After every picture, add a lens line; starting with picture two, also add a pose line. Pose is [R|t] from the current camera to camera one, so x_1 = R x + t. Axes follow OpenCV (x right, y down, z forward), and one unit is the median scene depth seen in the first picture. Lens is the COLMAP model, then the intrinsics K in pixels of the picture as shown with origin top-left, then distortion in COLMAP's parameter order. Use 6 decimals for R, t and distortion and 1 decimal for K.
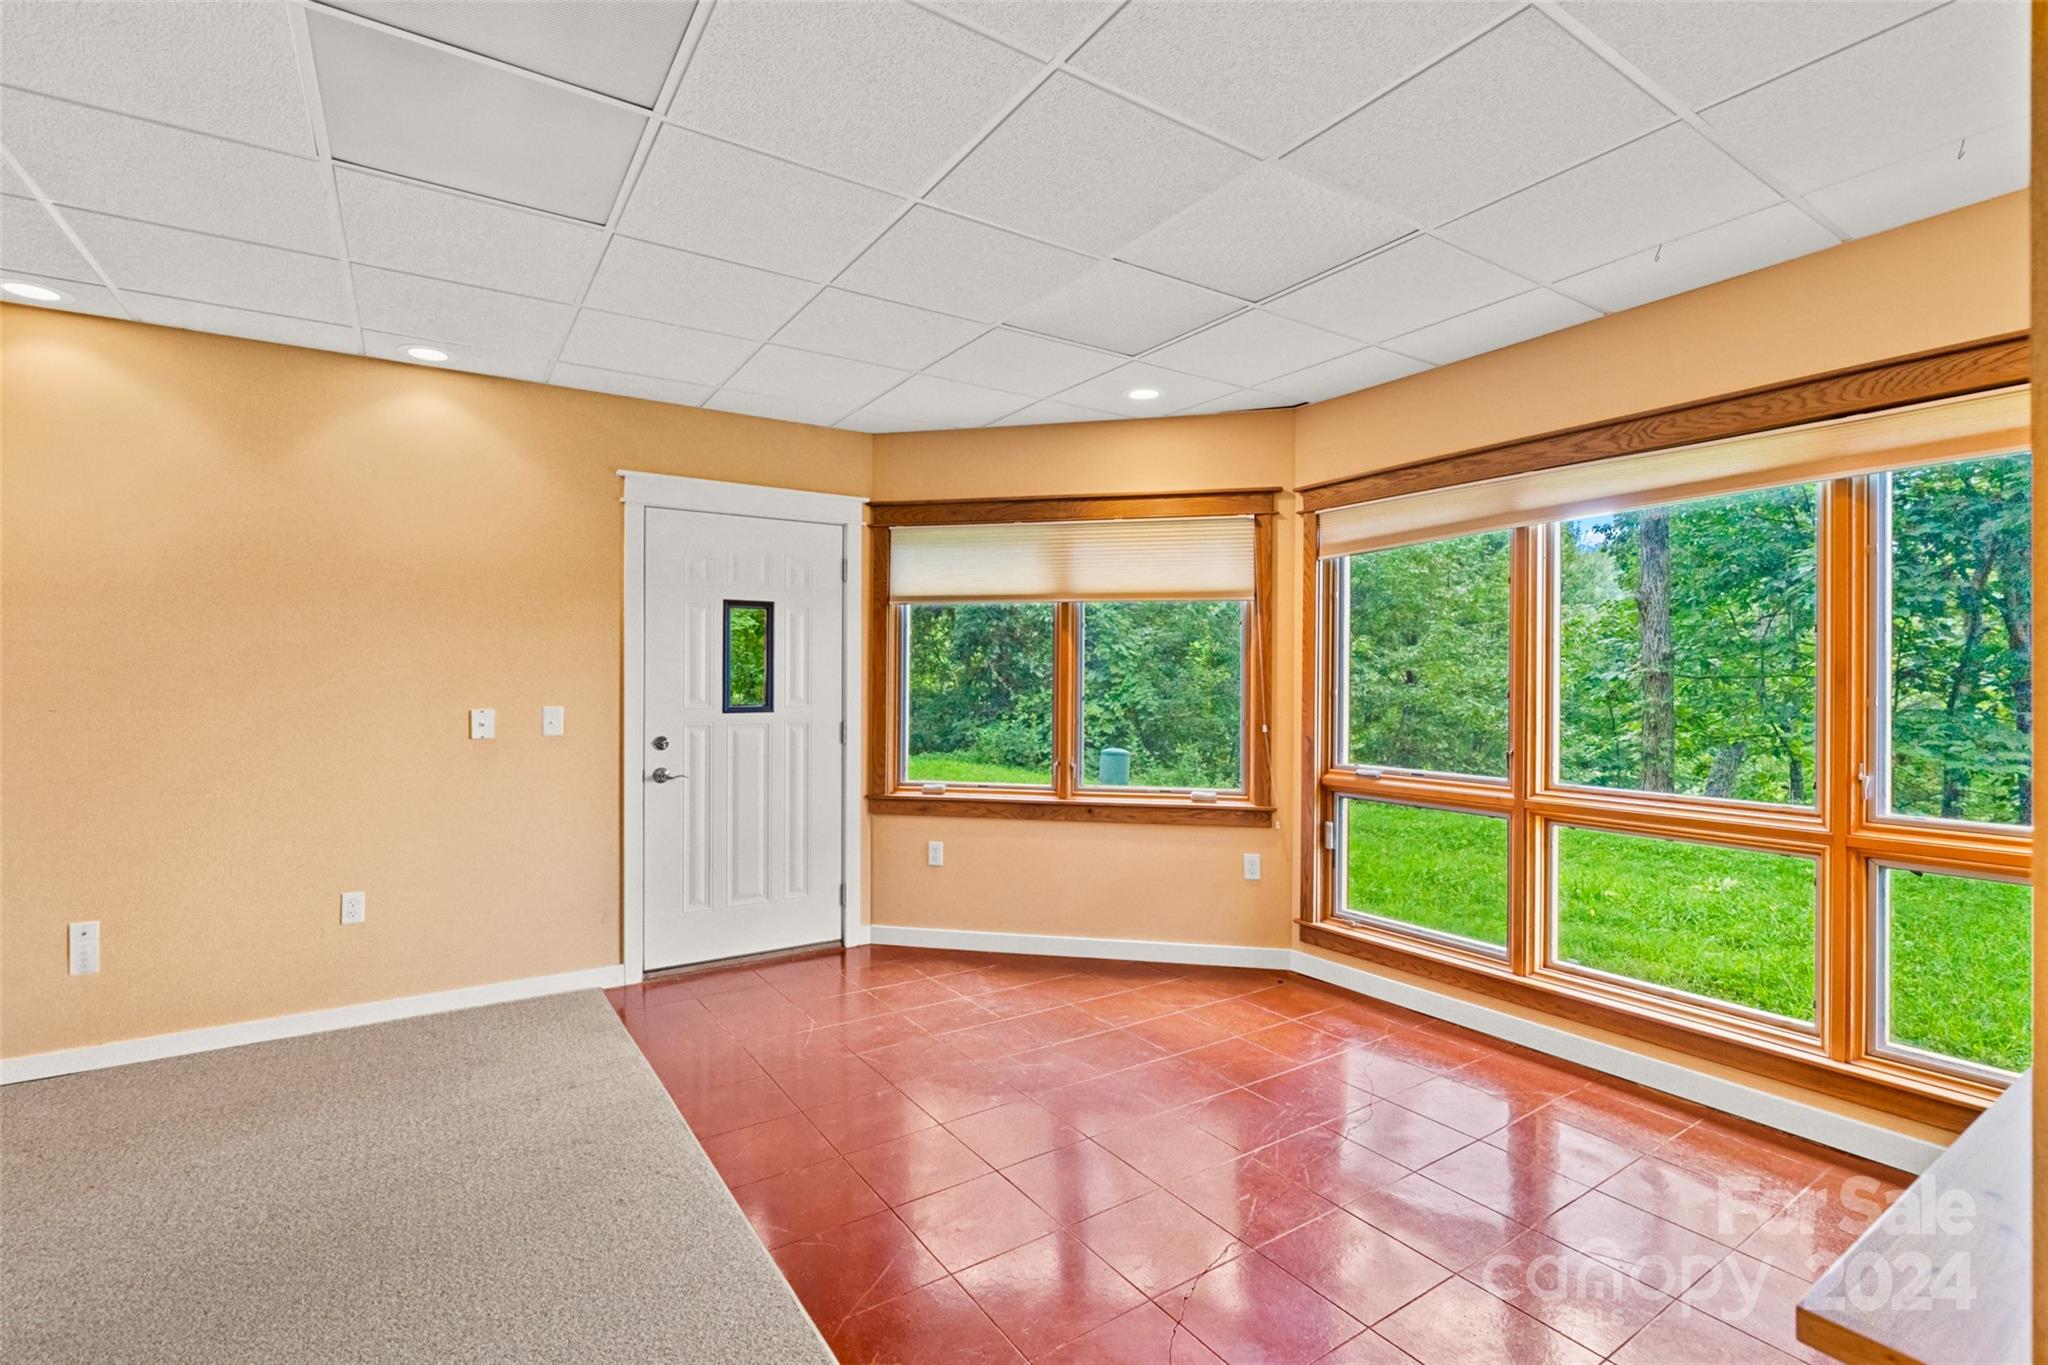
lens RADIAL K [[921.7, 0, 1025.2], [0, 921.7, 678.9], [0, 0, 1]] dist [-0.007358, 0.000769]
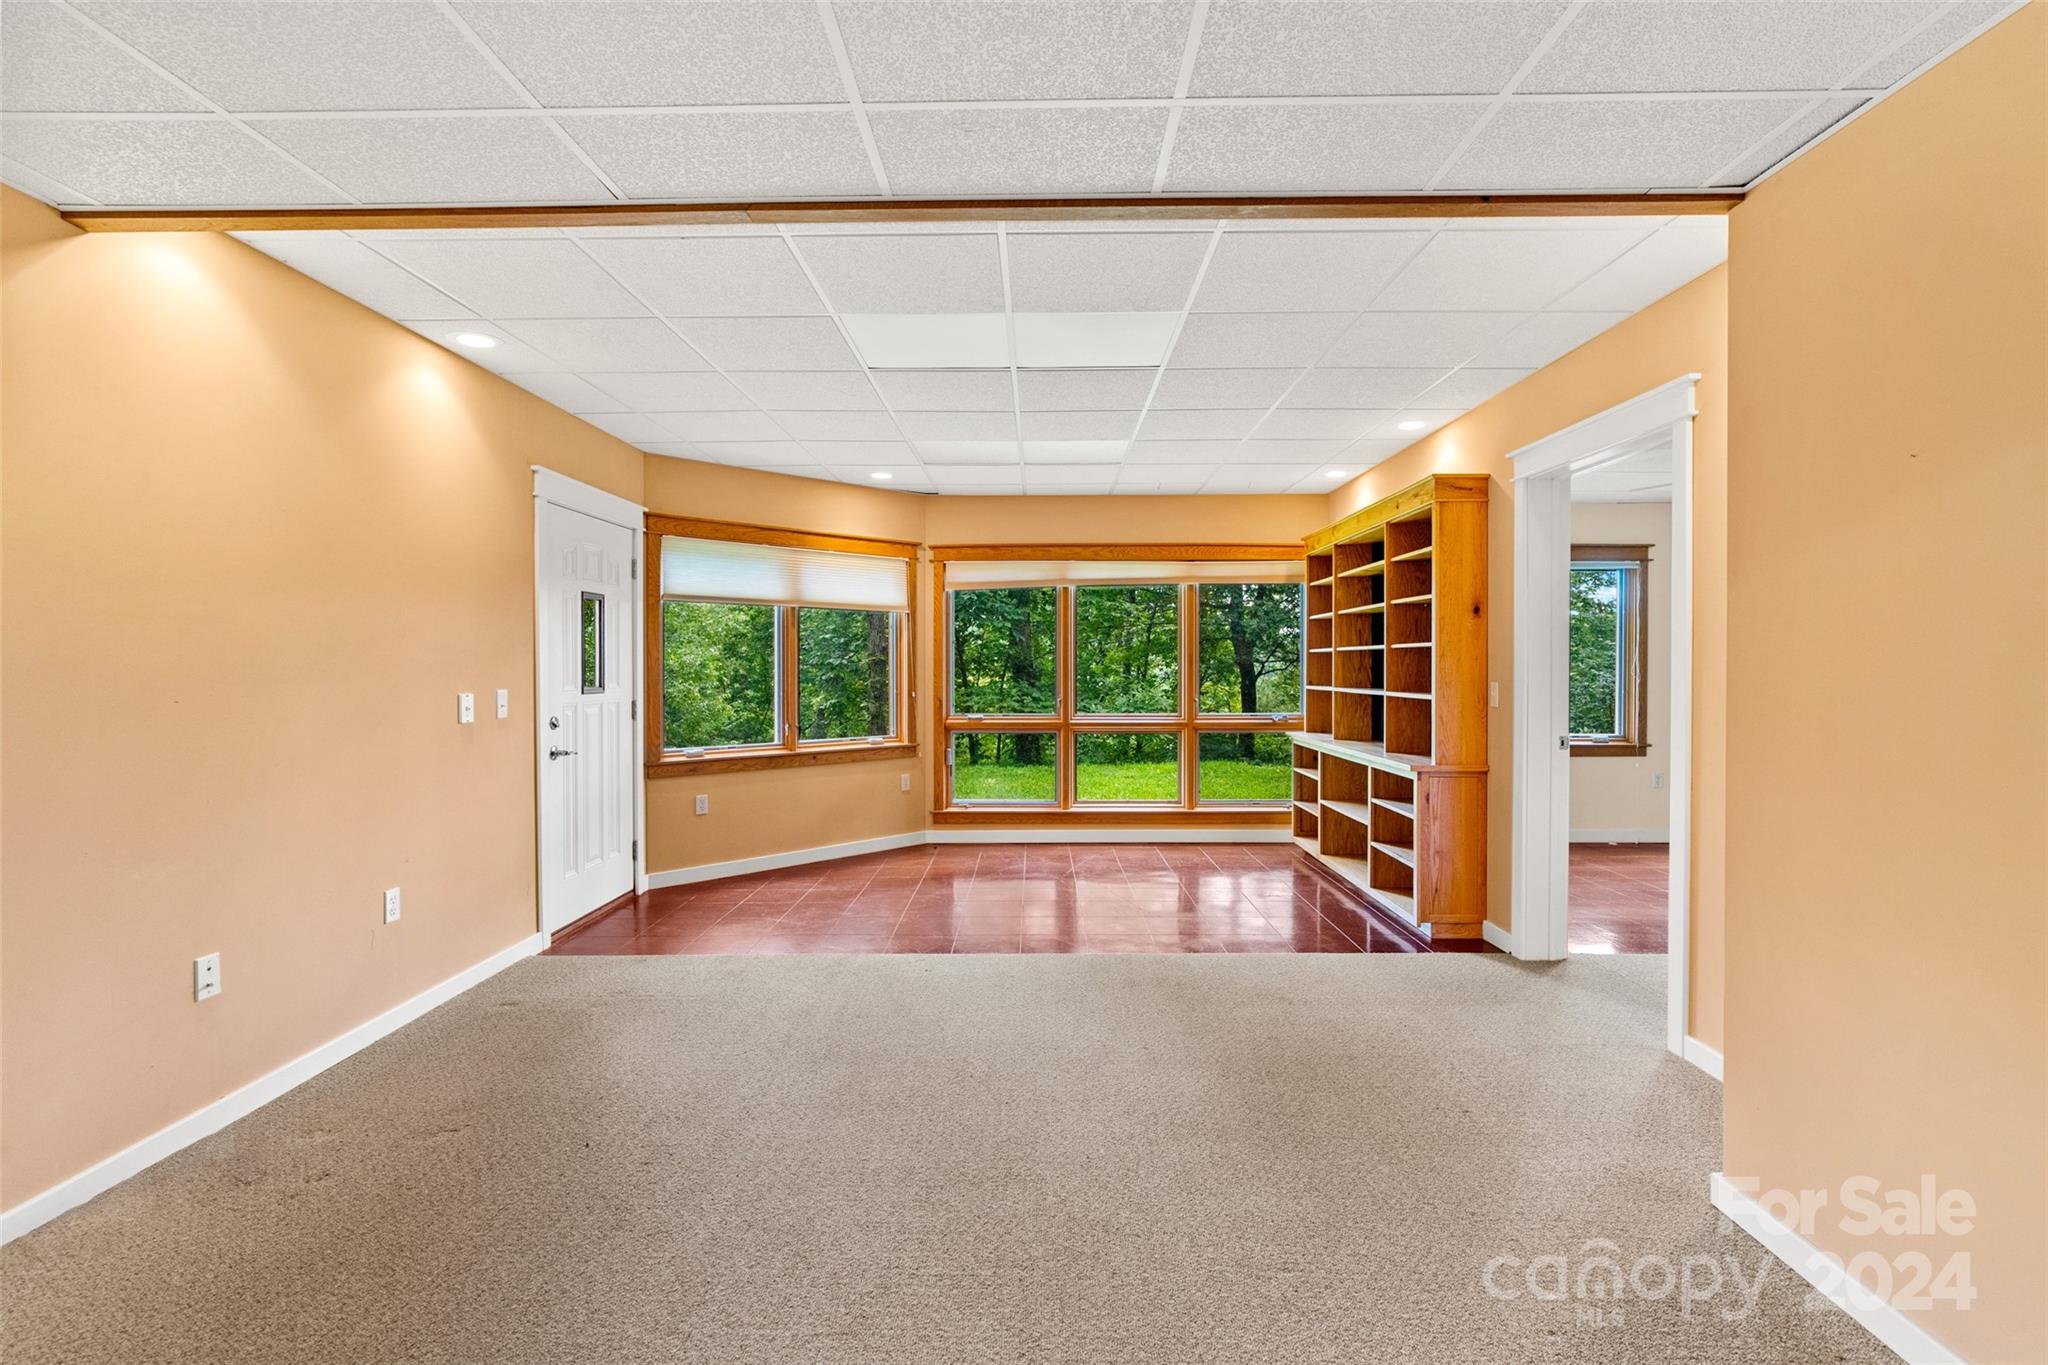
lens RADIAL K [[921.7, 0, 1014.0], [0, 921.7, 679.6], [0, 0, 1]] dist [-0.007358, 0.000769]
pose [[0.575367, -0.015238, 0.817753, -0.937765], [0.003285, 0.999861, 0.016319, 0.003363], [-0.817889, -0.006703, 0.575338, -0.054423]]
